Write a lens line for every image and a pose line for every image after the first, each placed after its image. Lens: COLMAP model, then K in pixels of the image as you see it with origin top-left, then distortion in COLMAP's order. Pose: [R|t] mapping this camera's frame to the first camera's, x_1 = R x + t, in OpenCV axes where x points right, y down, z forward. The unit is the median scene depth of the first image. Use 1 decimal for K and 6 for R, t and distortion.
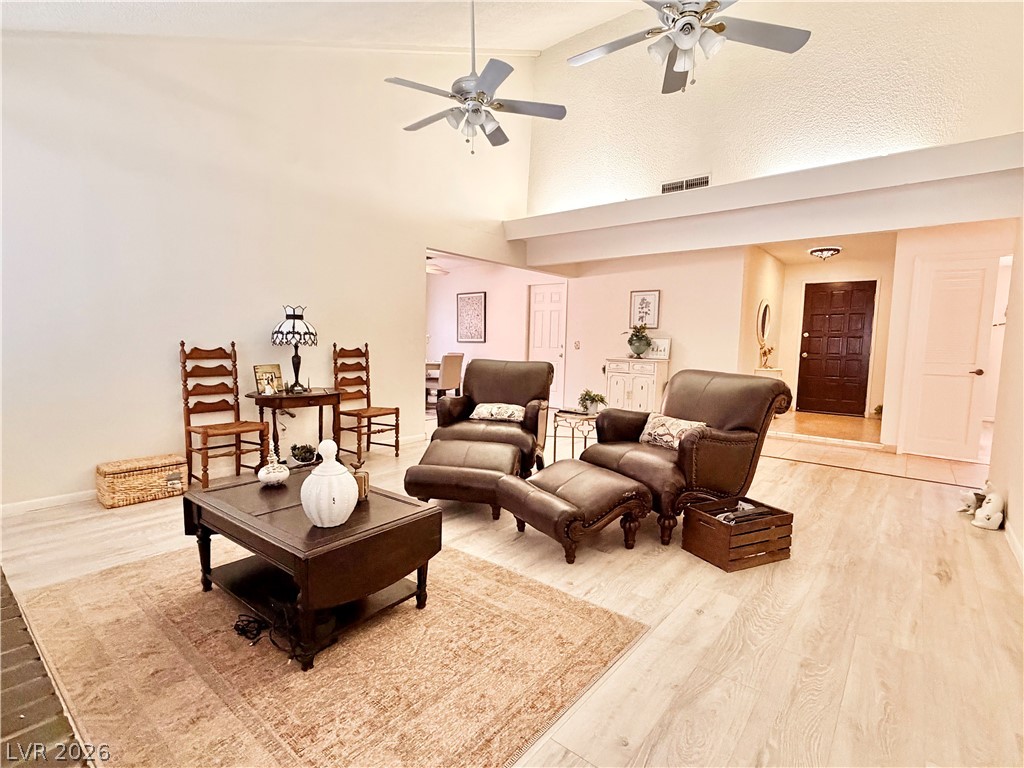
lens RADIAL K [[500.9, 0, 510.8], [0, 500.9, 387.2], [0, 0, 1]] dist [0.001998, 0.000116]
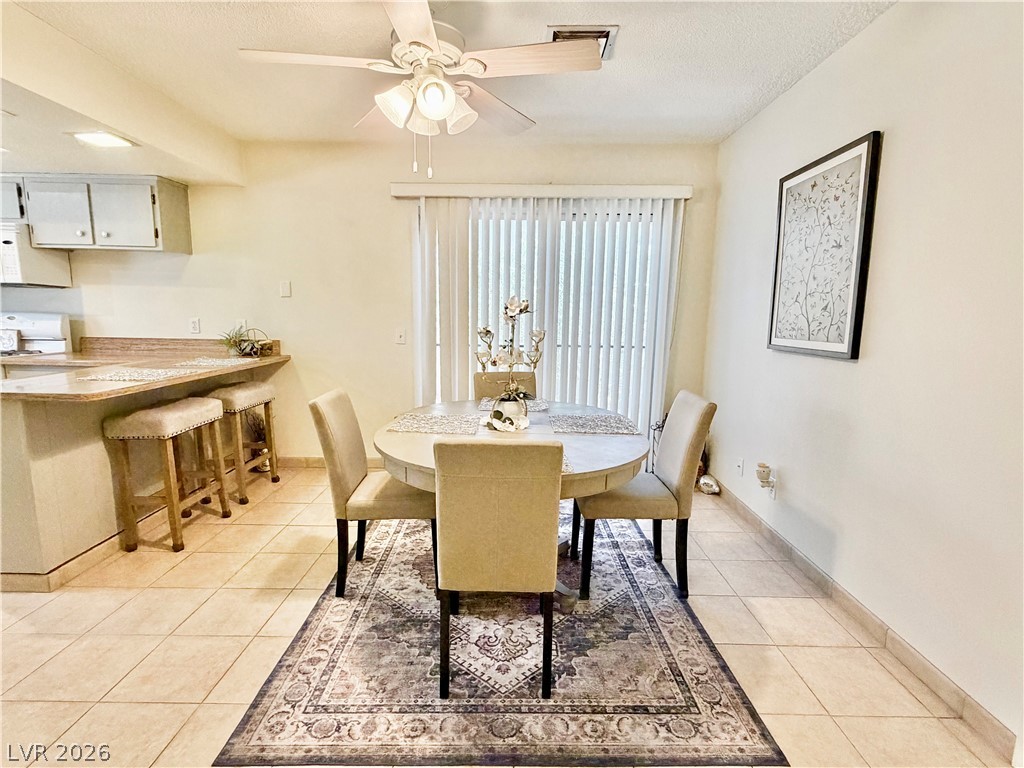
lens RADIAL K [[500.9, 0, 510.9], [0, 500.9, 385.9], [0, 0, 1]] dist [0.001998, 0.000116]
pose [[0.621613, 0.104270, -0.776353, 0.041973], [-0.069298, 0.994535, 0.078087, -0.109223], [0.780253, 0.005260, 0.625442, 0.945857]]
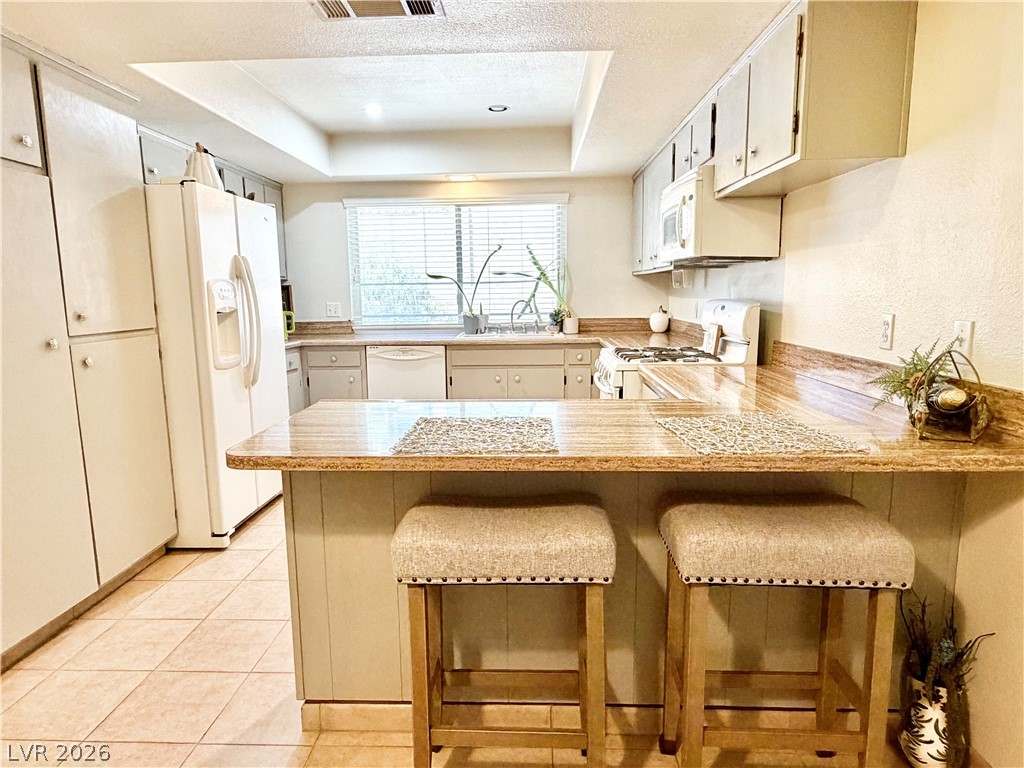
lens RADIAL K [[627.3, 0, 506.7], [0, 627.3, 386.1], [0, 0, 1]] dist [0.004416, 0.000337]
pose [[-0.799634, 0.077042, -0.595525, -0.299244], [-0.059329, 0.976747, 0.206023, -0.132367], [0.597550, 0.200075, -0.776469, 1.142978]]
